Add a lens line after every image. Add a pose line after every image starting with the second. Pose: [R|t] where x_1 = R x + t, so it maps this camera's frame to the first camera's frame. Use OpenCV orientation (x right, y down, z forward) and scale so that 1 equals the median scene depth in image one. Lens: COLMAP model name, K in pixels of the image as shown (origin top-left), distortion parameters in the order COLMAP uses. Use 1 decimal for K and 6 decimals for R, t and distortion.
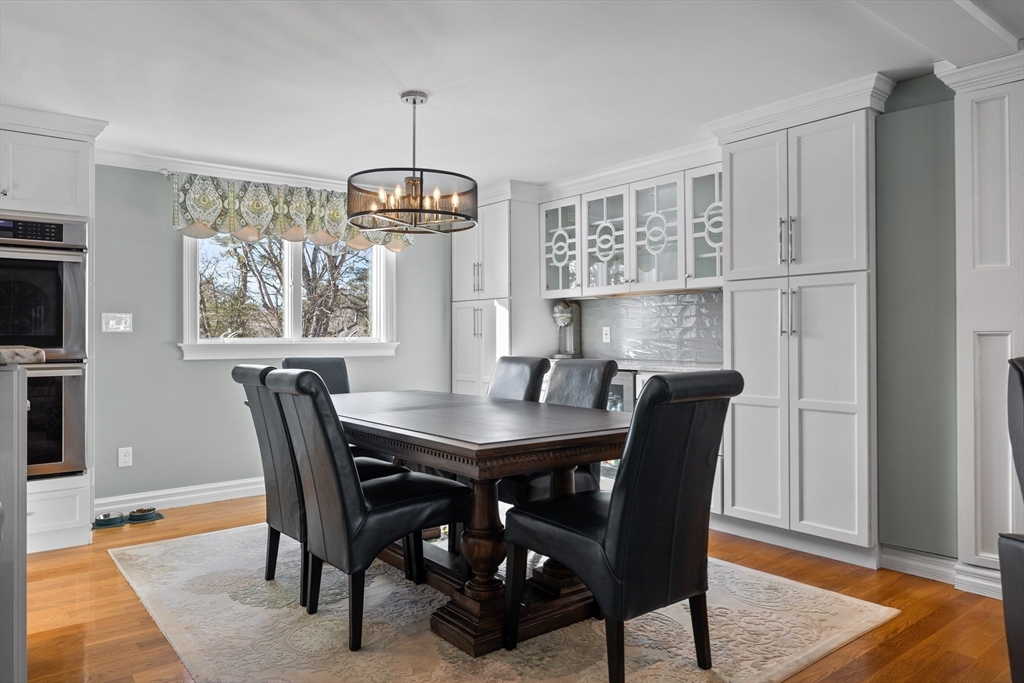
lens RADIAL K [[690.9, 0, 509.9], [0, 690.9, 334.6], [0, 0, 1]] dist [0.006877, 0.003364]
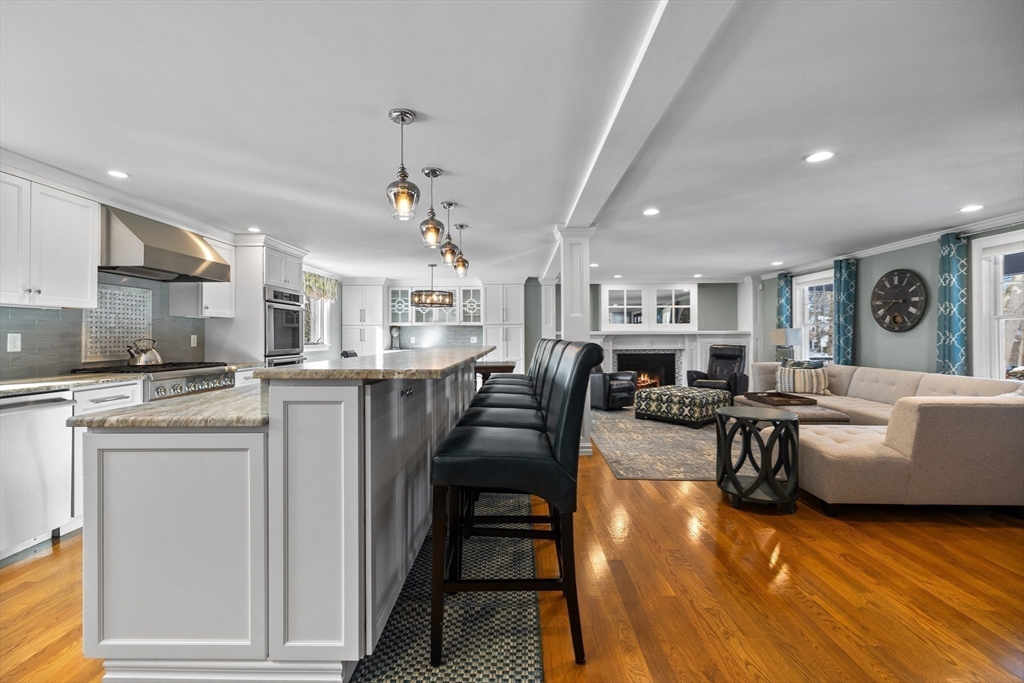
lens RADIAL K [[429.6, 0, 510.4], [0, 429.6, 334.3], [0, 0, 1]] dist [0.002287, -0.000555]
pose [[0.630993, 0.003555, 0.775781, -0.982739], [-0.000120, 0.999990, -0.004485, -0.016442], [-0.775789, 0.002738, 0.630987, -0.338029]]
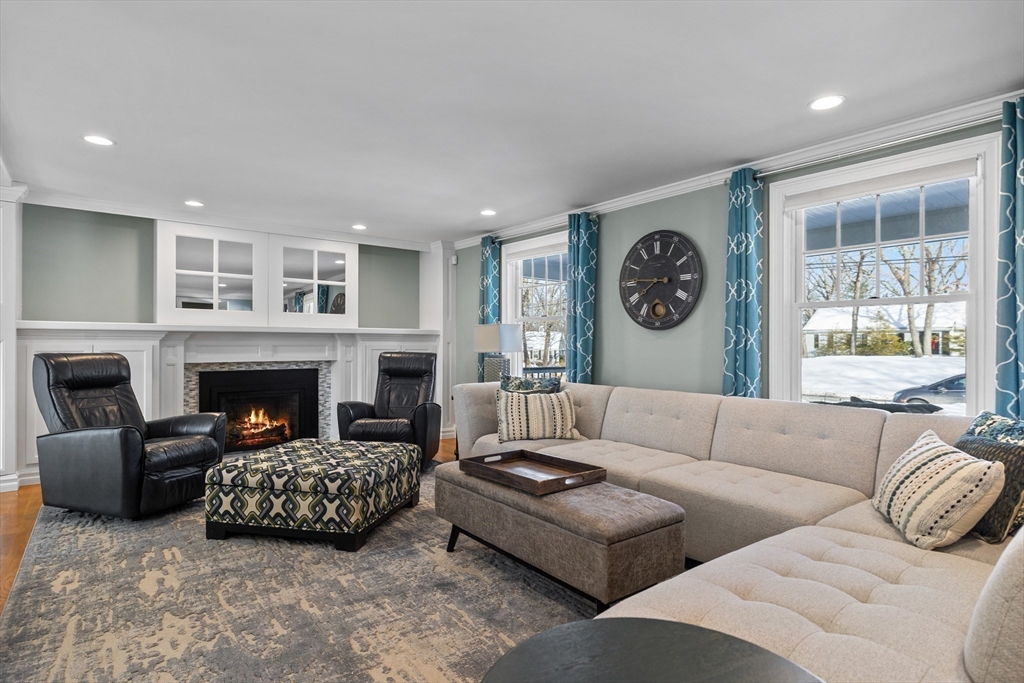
lens RADIAL K [[540.7, 0, 509.2], [0, 540.7, 344.0], [0, 0, 1]] dist [-0.002370, -0.001836]
pose [[-0.001894, 0.002821, 0.999994, -0.393349], [-0.006679, 0.999974, -0.002834, -0.000010], [-0.999976, -0.006684, -0.001875, -0.172330]]
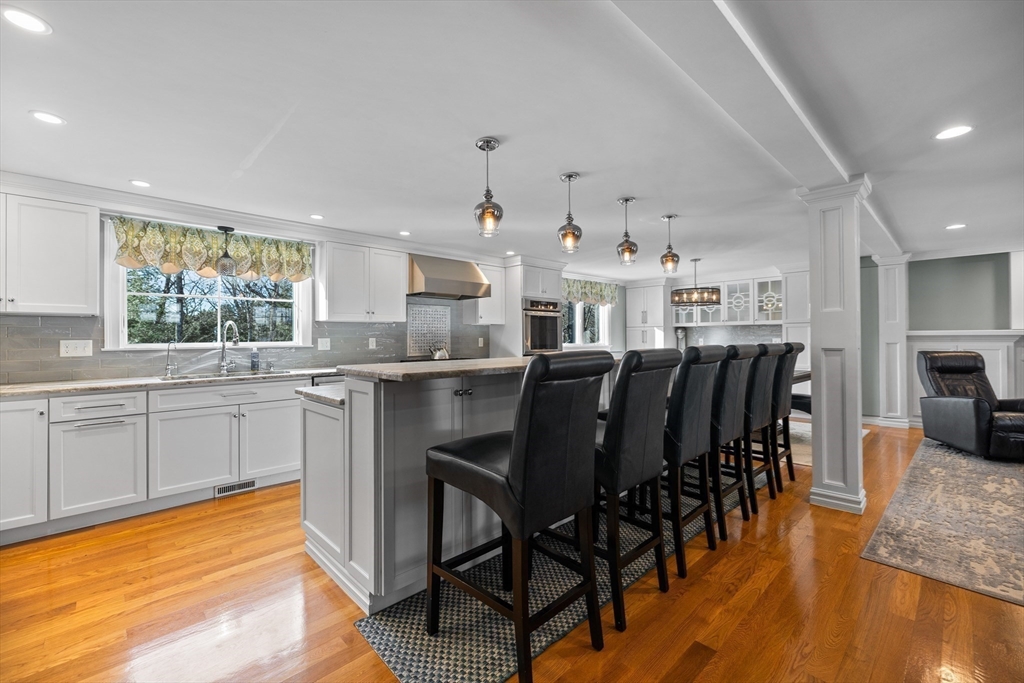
lens RADIAL K [[429.6, 0, 512.2], [0, 429.6, 334.1], [0, 0, 1]] dist [0.002287, -0.000555]
pose [[0.995030, -0.001911, 0.099556, -0.734318], [0.002414, 0.999985, -0.004933, -0.022852], [-0.099545, 0.005149, 0.995020, -0.462646]]
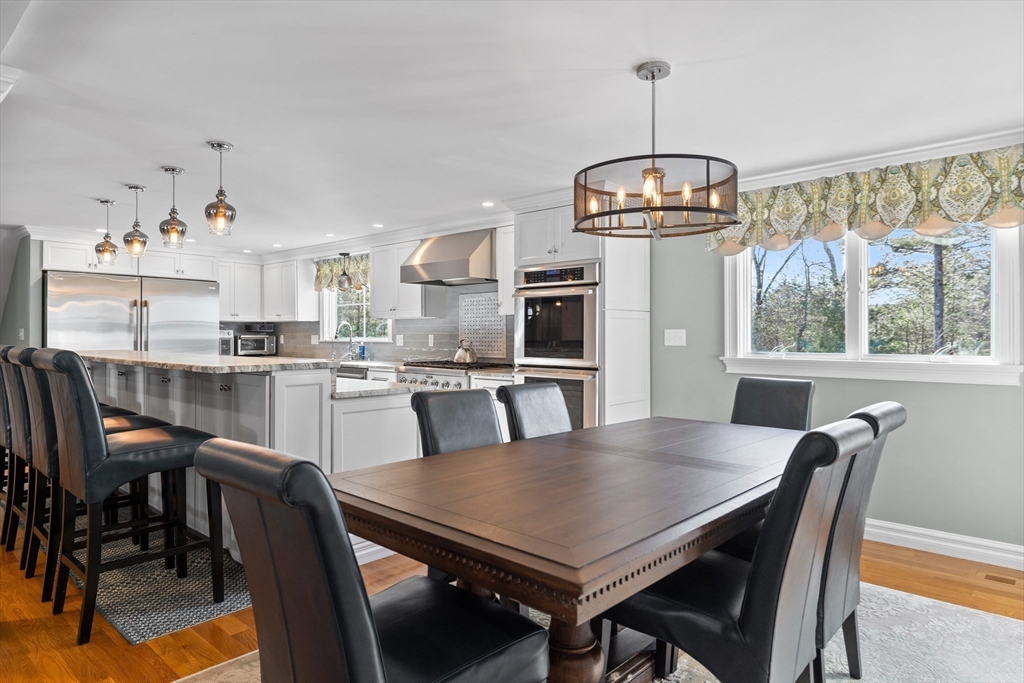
lens RADIAL K [[621.8, 0, 514.2], [0, 621.8, 340.8], [0, 0, 1]] dist [0.005580, -0.003534]
pose [[0.165987, 0.010516, -0.986072, 0.386944], [0.000346, 0.999942, 0.010722, -0.021425], [0.986128, -0.002121, 0.165974, 0.500389]]
